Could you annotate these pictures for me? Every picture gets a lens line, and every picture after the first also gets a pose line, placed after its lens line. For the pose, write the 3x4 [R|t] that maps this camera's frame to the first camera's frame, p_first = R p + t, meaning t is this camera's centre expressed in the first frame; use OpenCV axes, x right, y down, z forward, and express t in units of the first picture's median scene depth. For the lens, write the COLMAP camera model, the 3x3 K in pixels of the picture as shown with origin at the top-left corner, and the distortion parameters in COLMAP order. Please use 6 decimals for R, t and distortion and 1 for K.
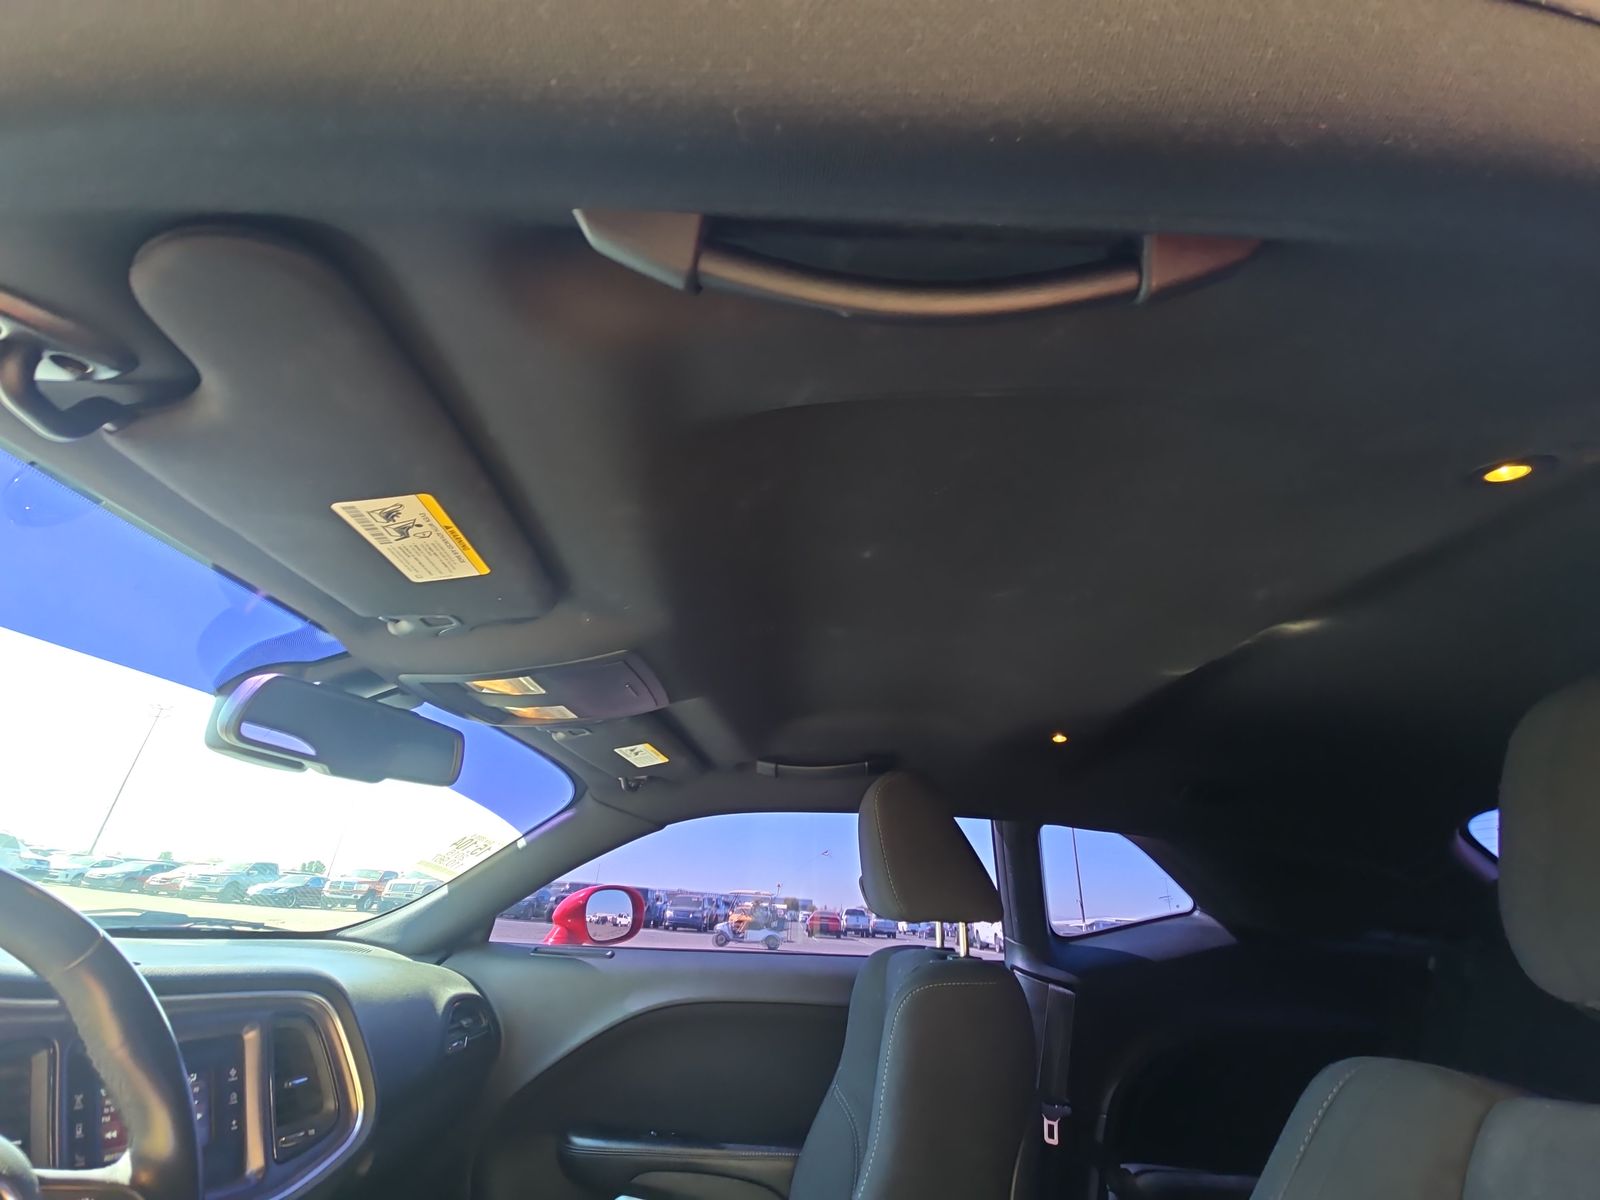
lens RADIAL K [[647.2, 0, 819.4], [0, 647.2, 598.2], [0, 0, 1]] dist [0.002416, -0.013615]
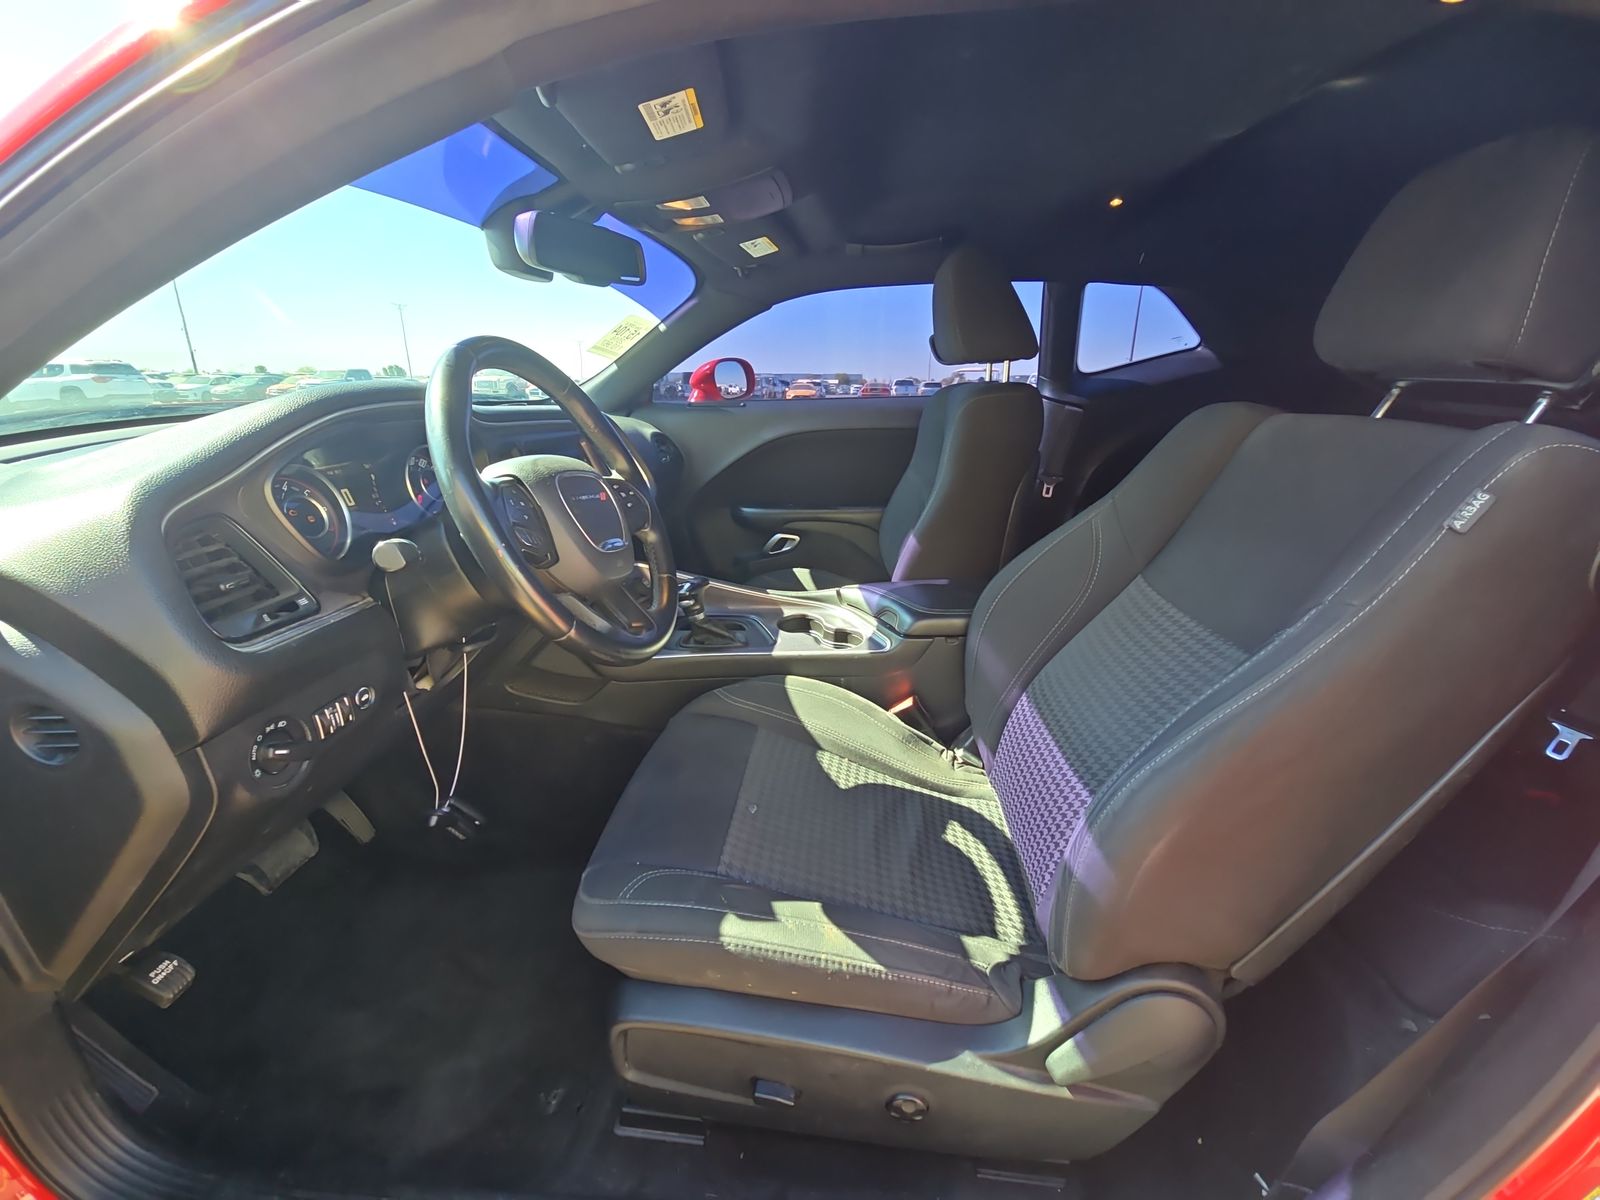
lens RADIAL K [[648.1, 0, 800.0], [0, 648.1, 600.0], [0, 0, 1]] dist [0.022531, -0.007557]
pose [[0.993886, -0.016912, -0.109107, -0.064179], [0.087899, 0.719206, 0.689214, -0.112581], [0.066814, -0.694591, 0.716296, -0.322619]]
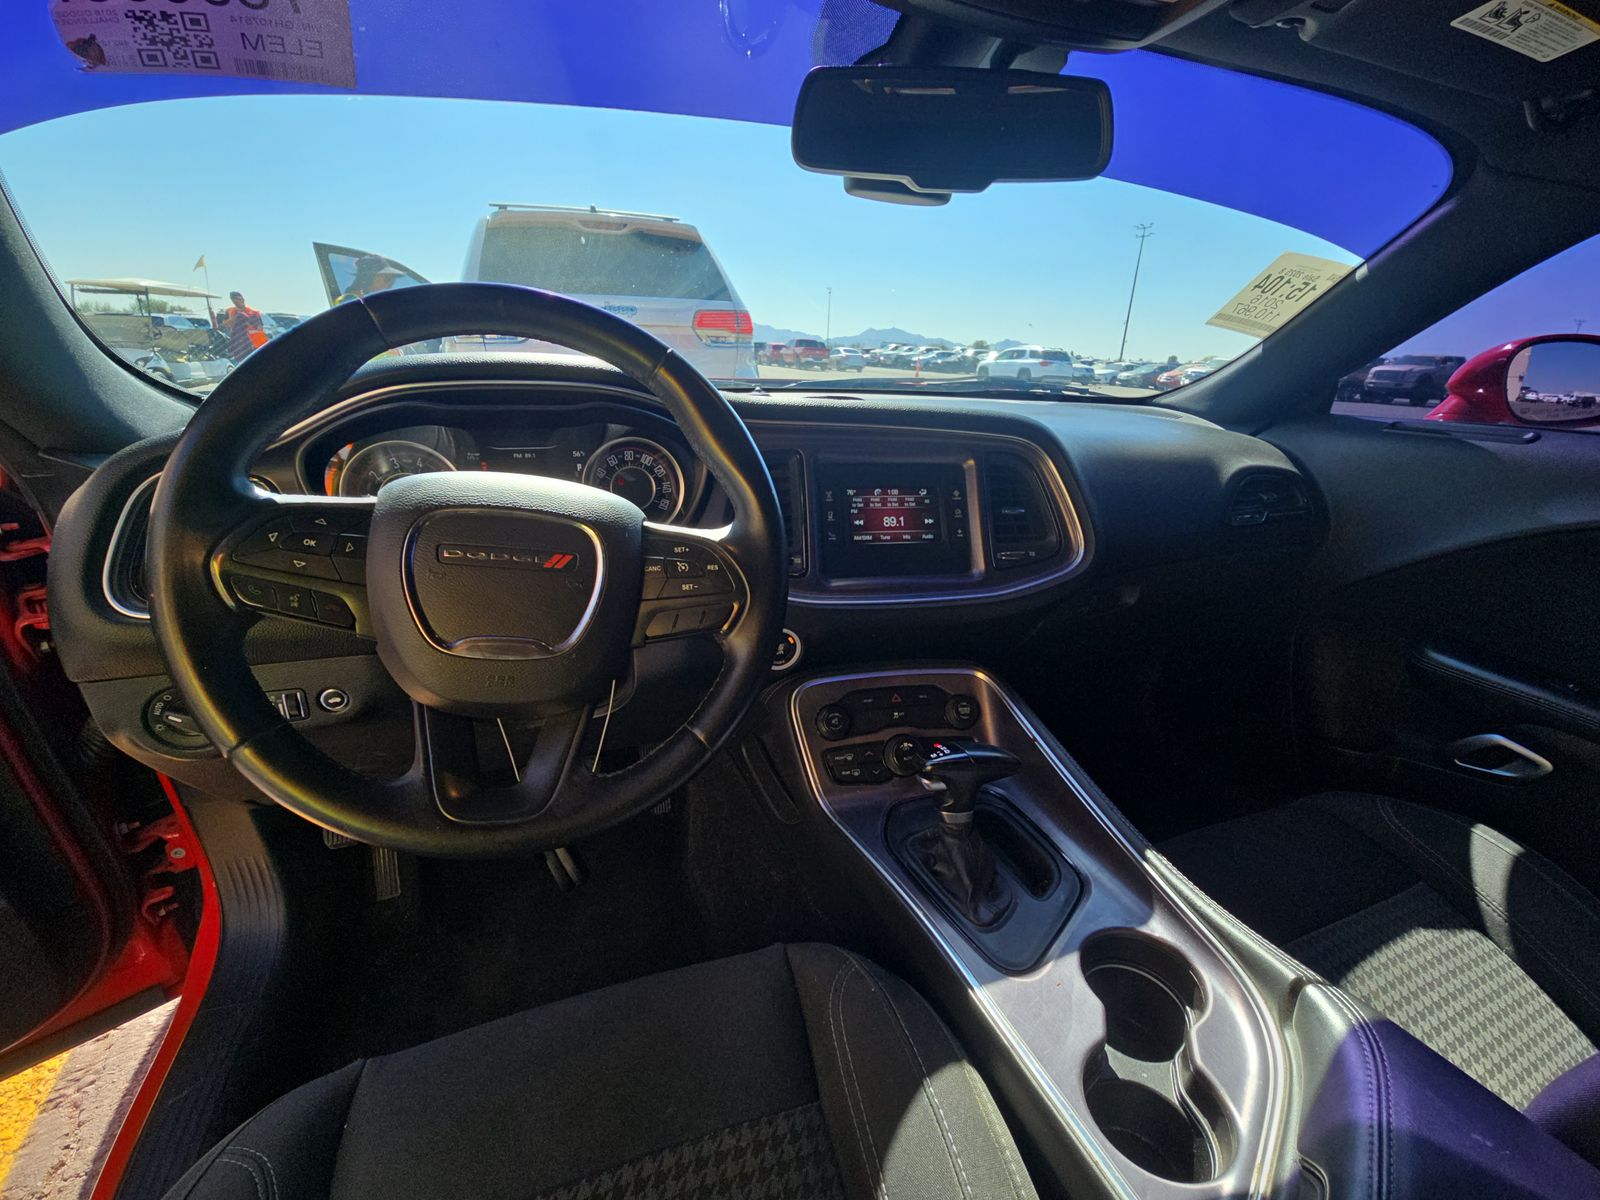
lens RADIAL K [[648.1, 0, 800.0], [0, 648.1, 600.0], [0, 0, 1]] dist [0.022531, -0.007557]
pose [[0.322288, 0.299395, -0.898050, 0.070216], [0.391020, 0.821853, 0.414320, 0.169172], [0.862110, -0.484685, 0.147804, 0.269937]]
